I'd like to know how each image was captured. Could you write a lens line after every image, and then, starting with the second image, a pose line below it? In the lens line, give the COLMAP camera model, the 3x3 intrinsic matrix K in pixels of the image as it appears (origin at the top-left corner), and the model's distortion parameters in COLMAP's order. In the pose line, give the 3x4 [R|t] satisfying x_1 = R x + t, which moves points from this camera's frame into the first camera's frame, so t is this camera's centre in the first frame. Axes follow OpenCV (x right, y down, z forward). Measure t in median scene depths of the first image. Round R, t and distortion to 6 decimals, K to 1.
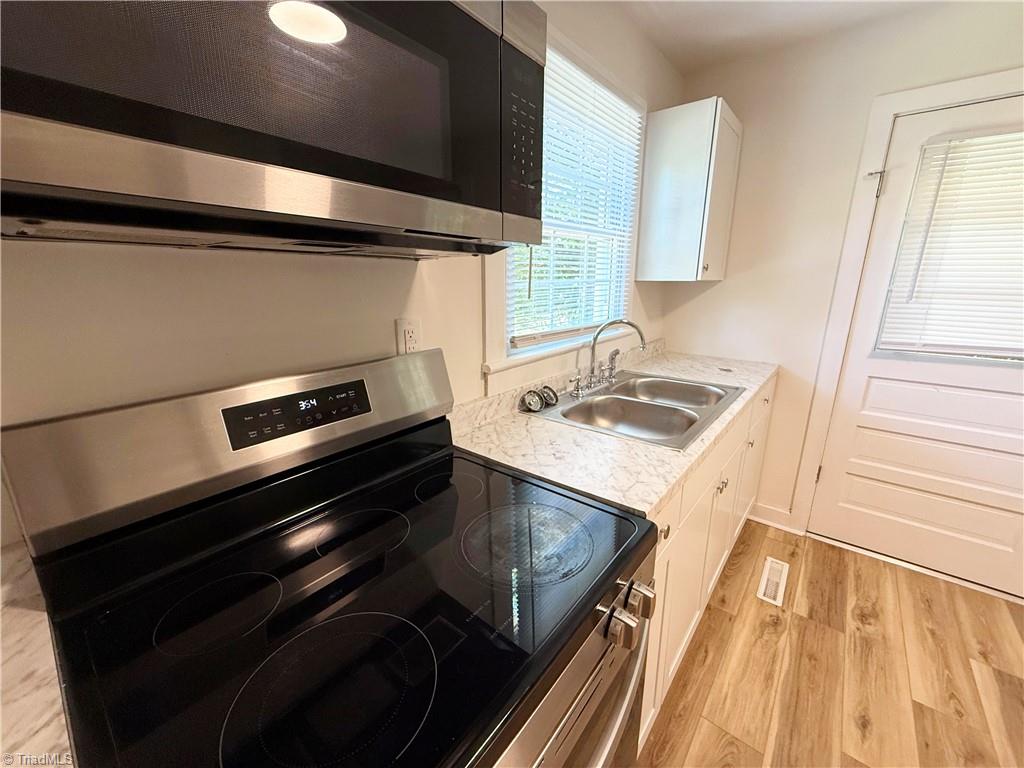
lens RADIAL K [[410.5, 0, 512.0], [0, 410.5, 384.0], [0, 0, 1]] dist [-0.002480, -0.000448]
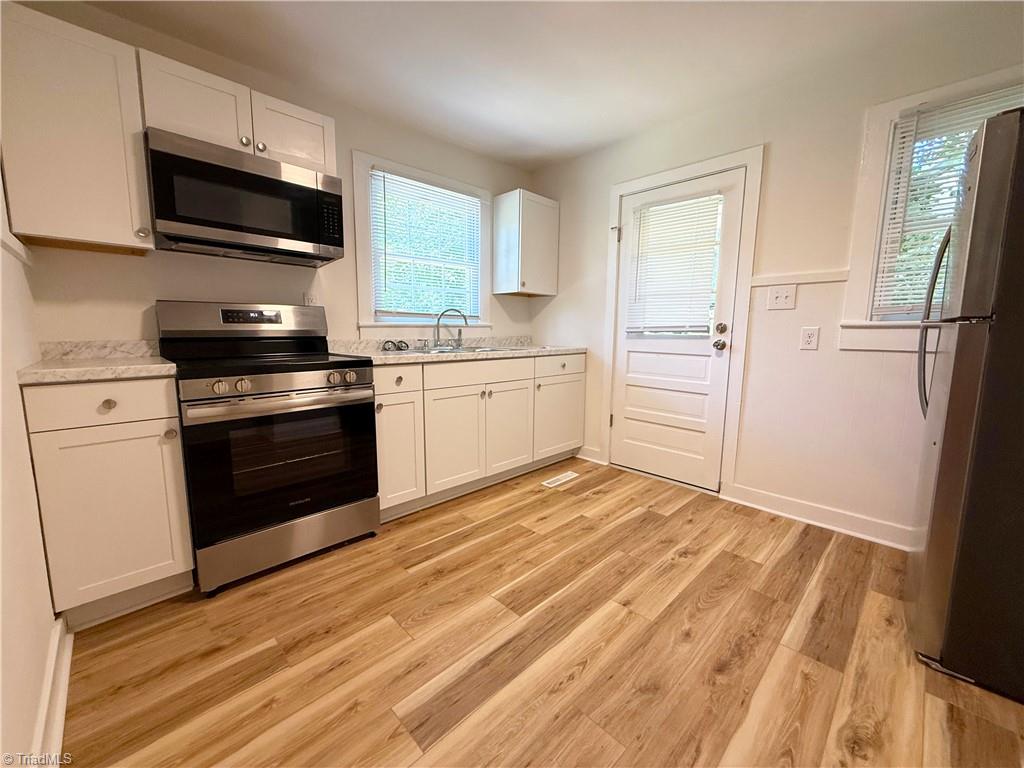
lens RADIAL K [[410.5, 0, 512.0], [0, 410.5, 384.0], [0, 0, 1]] dist [-0.002480, -0.000448]
pose [[0.993387, 0.023763, -0.112326, 0.686416], [-0.037522, 0.991818, -0.122020, 0.352738], [0.108508, 0.125428, 0.986151, -0.646992]]
